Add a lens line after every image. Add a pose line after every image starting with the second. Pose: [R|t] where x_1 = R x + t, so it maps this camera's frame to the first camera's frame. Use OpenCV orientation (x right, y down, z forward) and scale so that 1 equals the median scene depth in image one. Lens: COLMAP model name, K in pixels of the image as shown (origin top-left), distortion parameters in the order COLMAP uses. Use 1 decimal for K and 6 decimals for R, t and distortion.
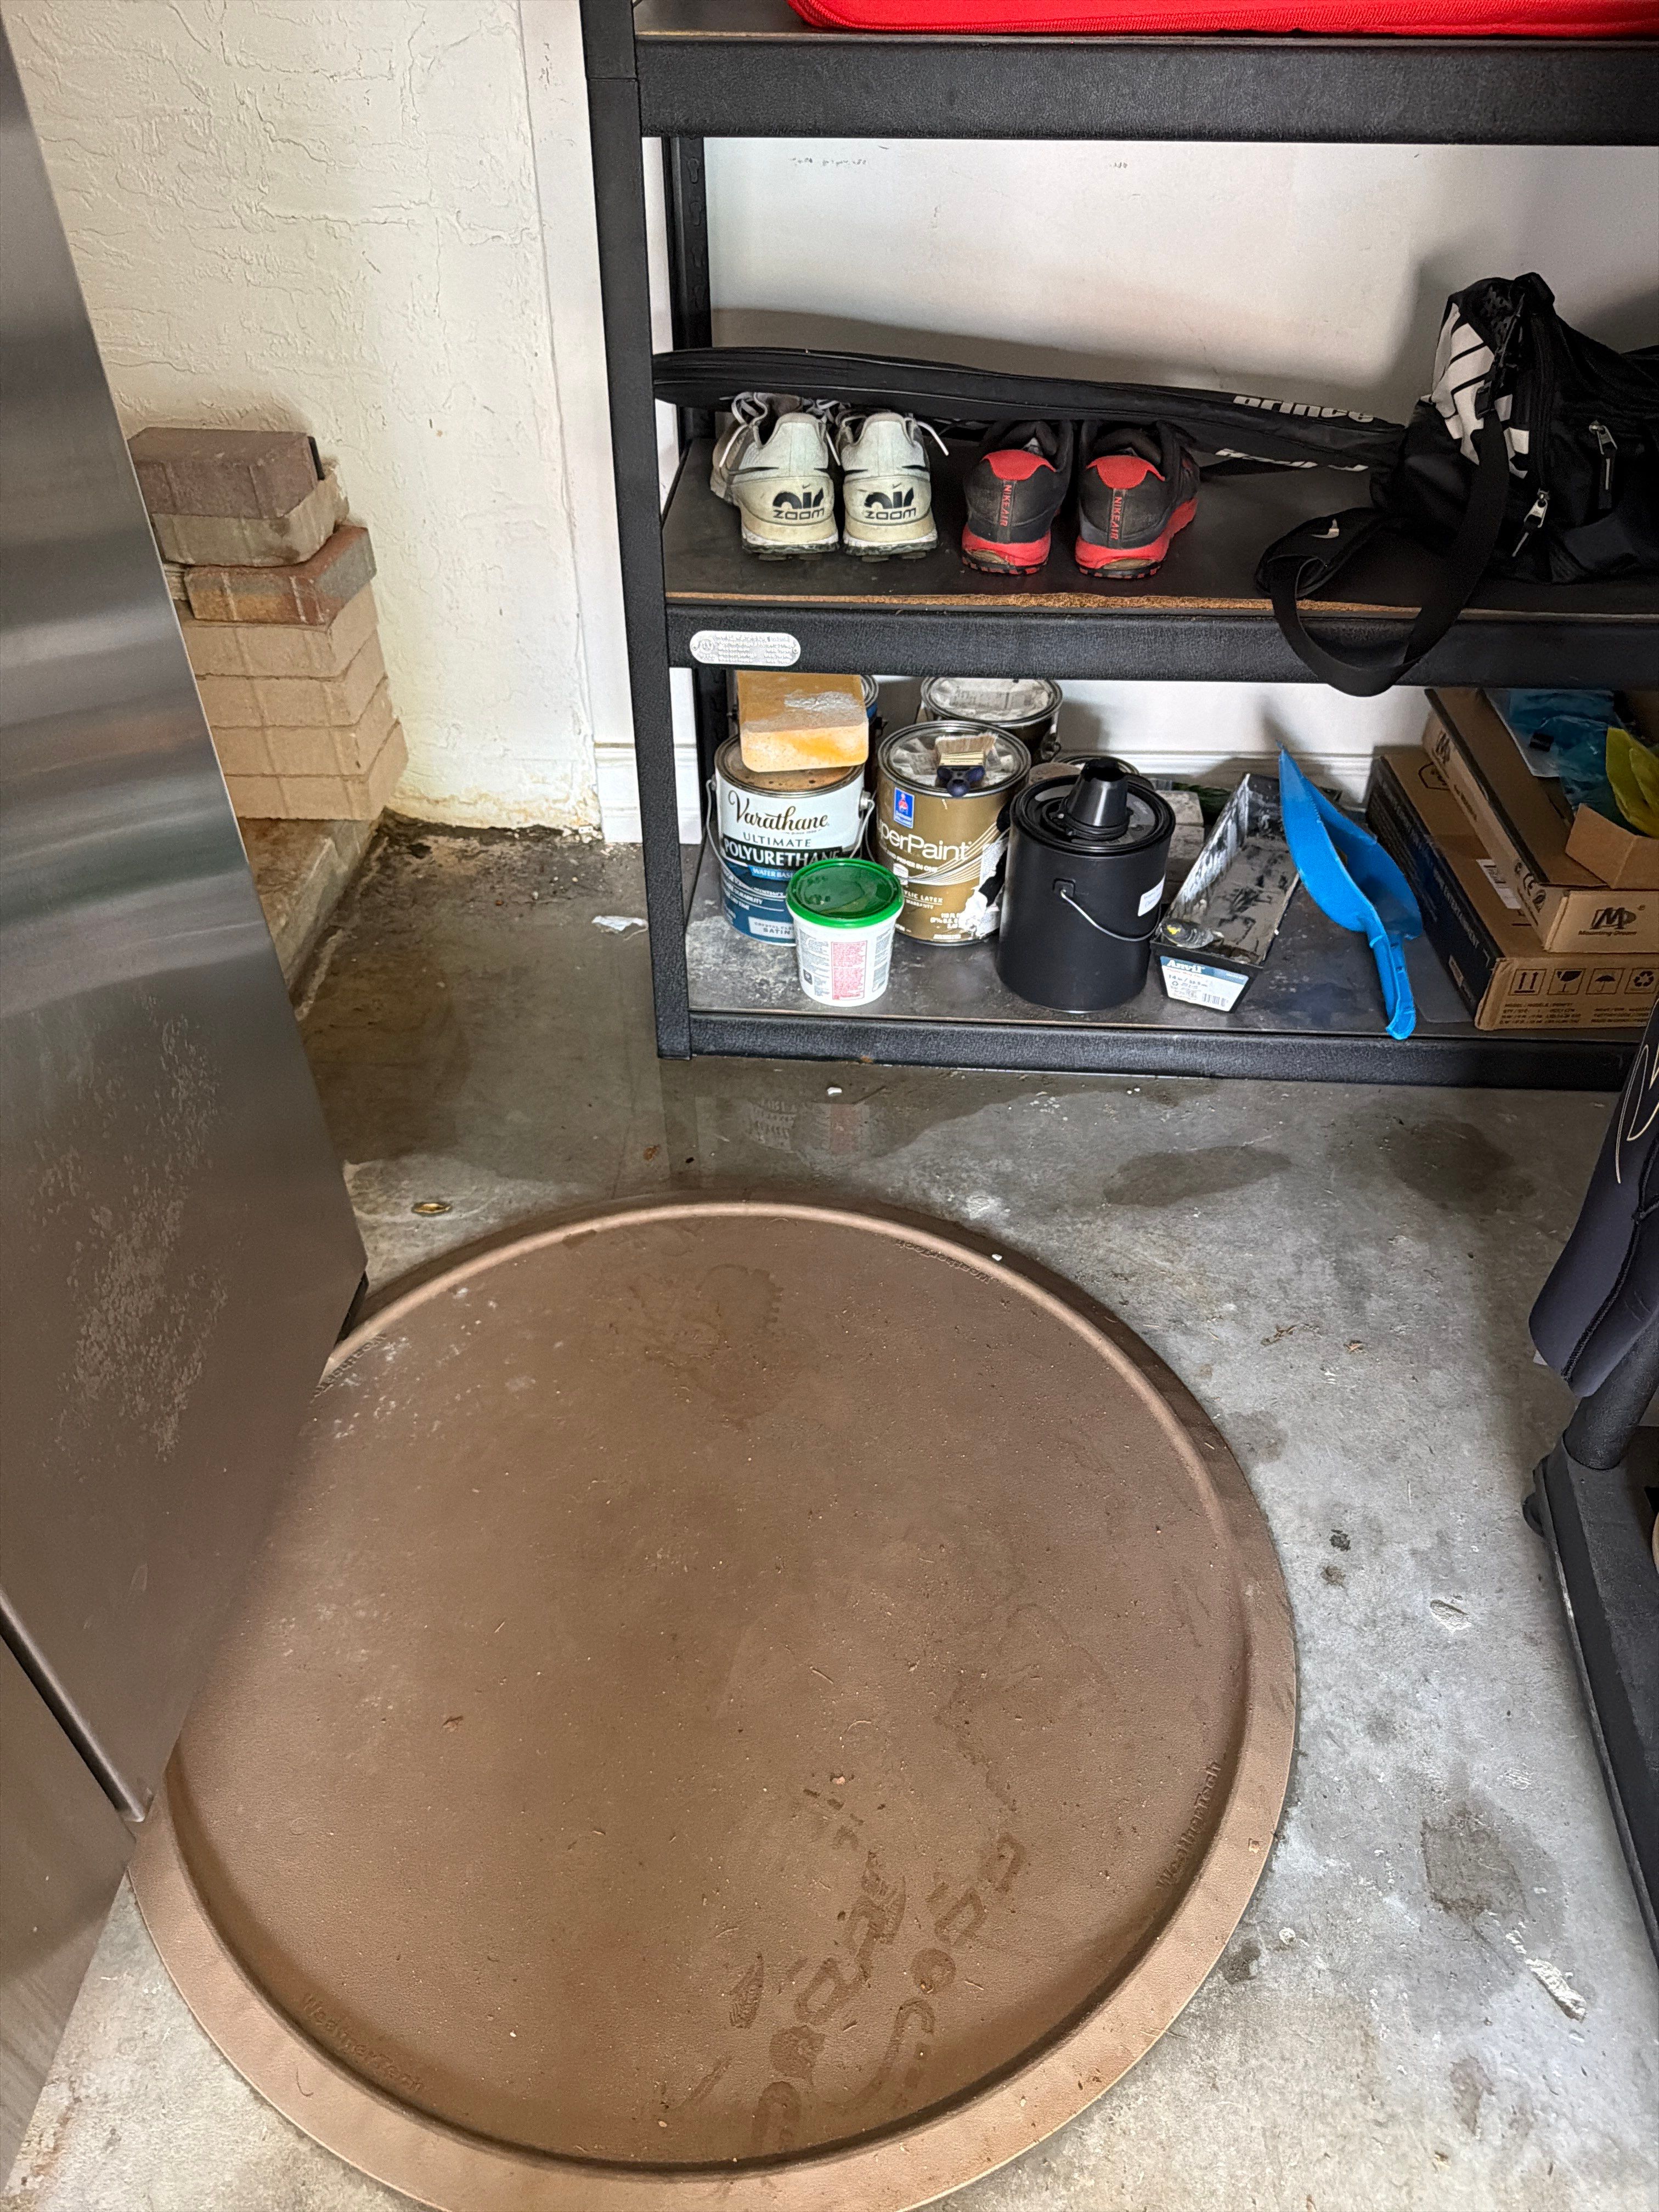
lens RADIAL K [[1468.7, 0, 809.7], [0, 1468.7, 1103.4], [0, 0, 1]] dist [0.086645, -0.097159]
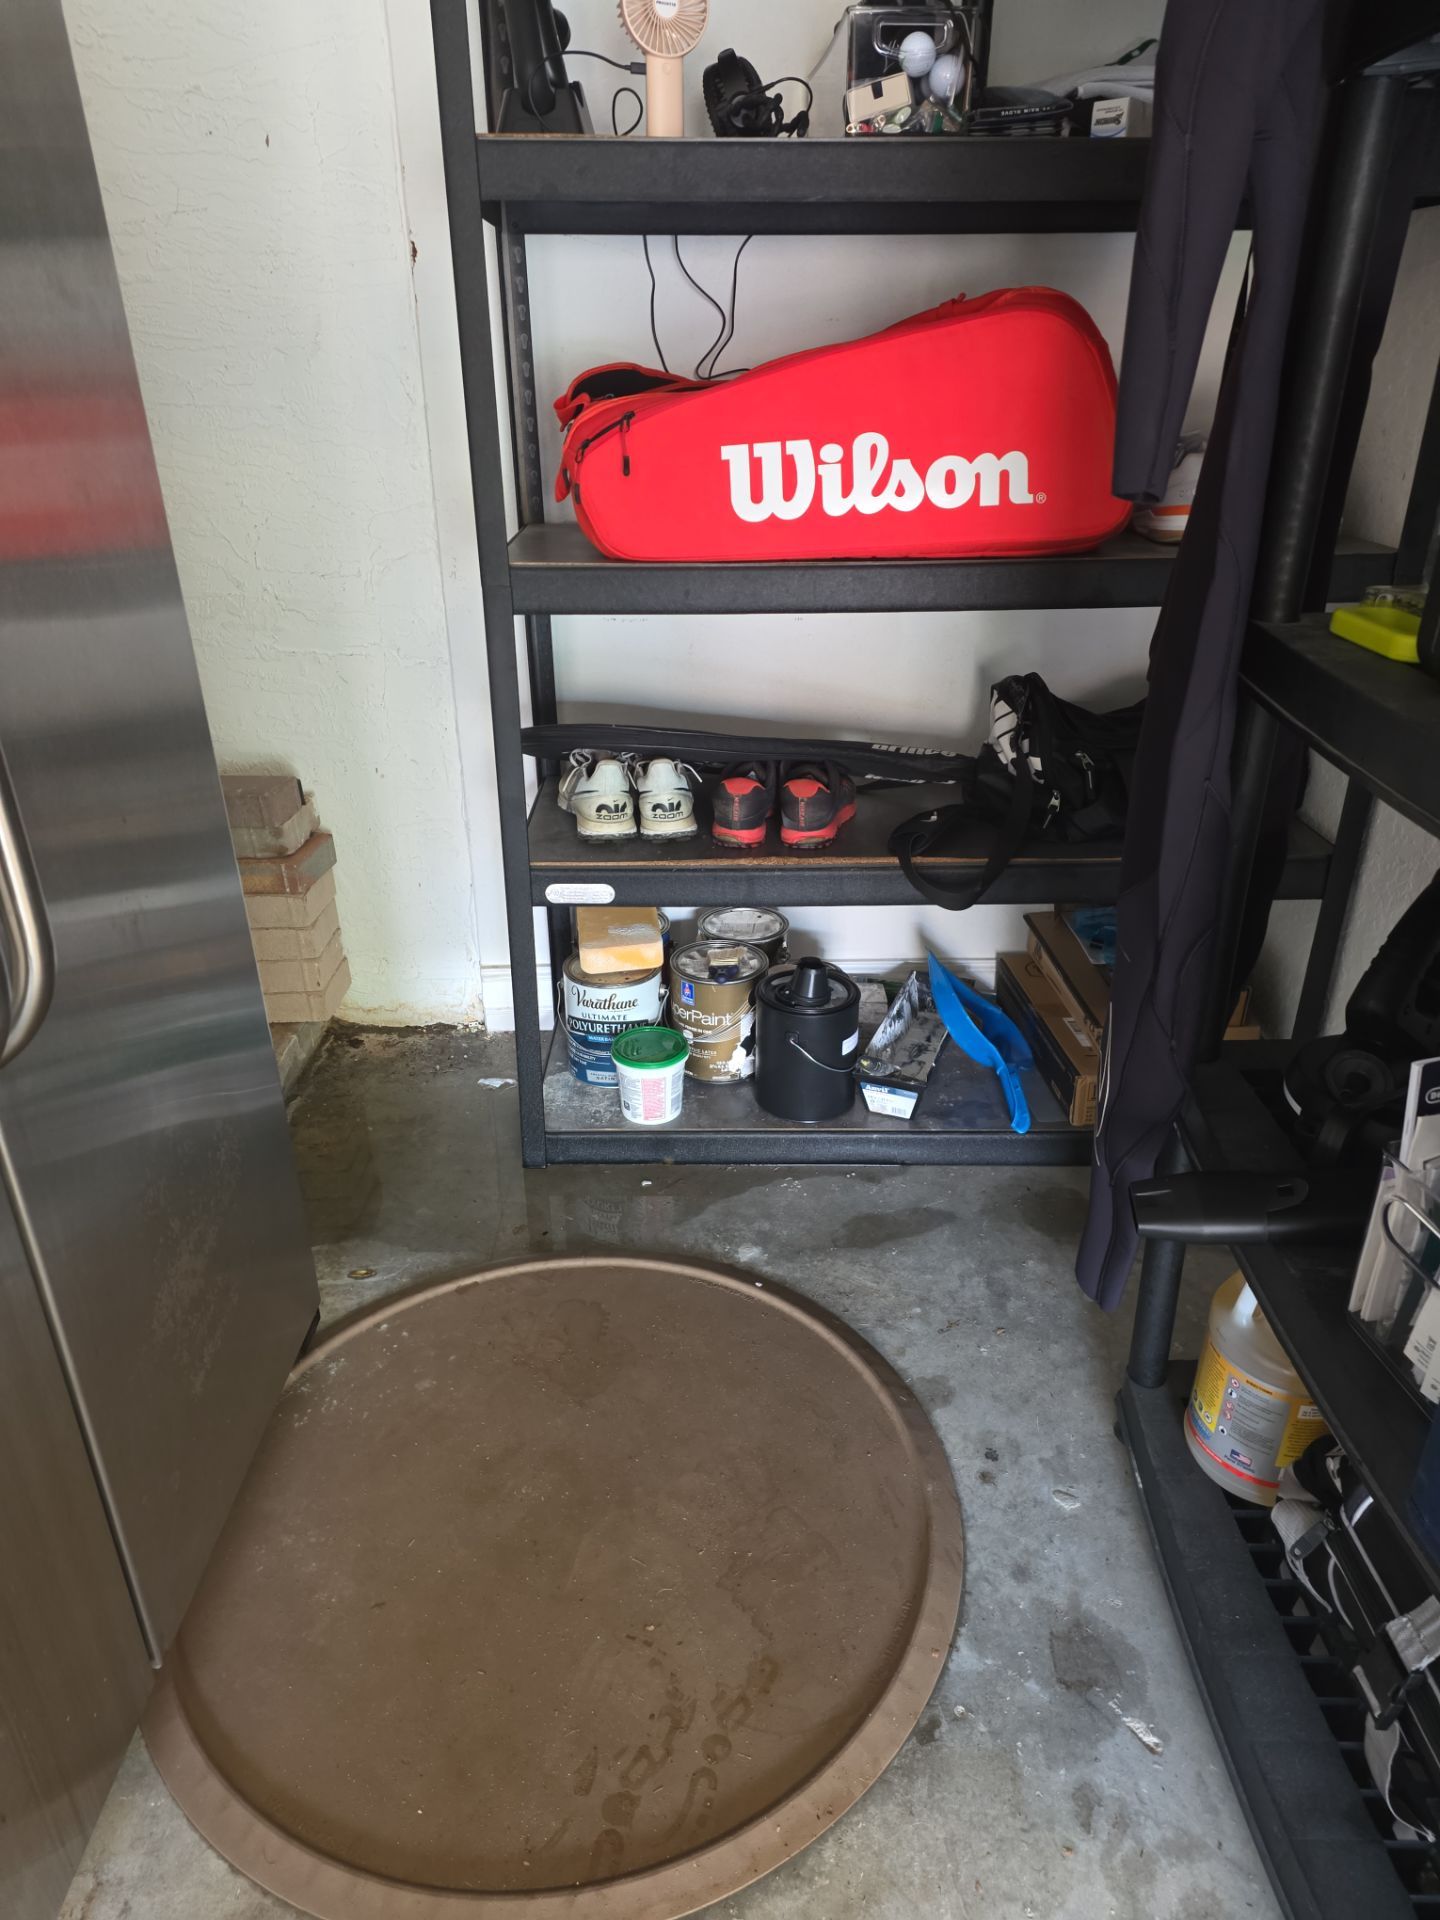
lens RADIAL K [[1301.1, 0, 720.0], [0, 1301.1, 960.0], [0, 0, 1]] dist [0.060574, -0.058655]
pose [[0.998240, -0.026673, 0.052959, 0.030329], [0.040565, 0.958609, -0.281820, 0.163013], [-0.043250, 0.283472, 0.958005, -0.330782]]
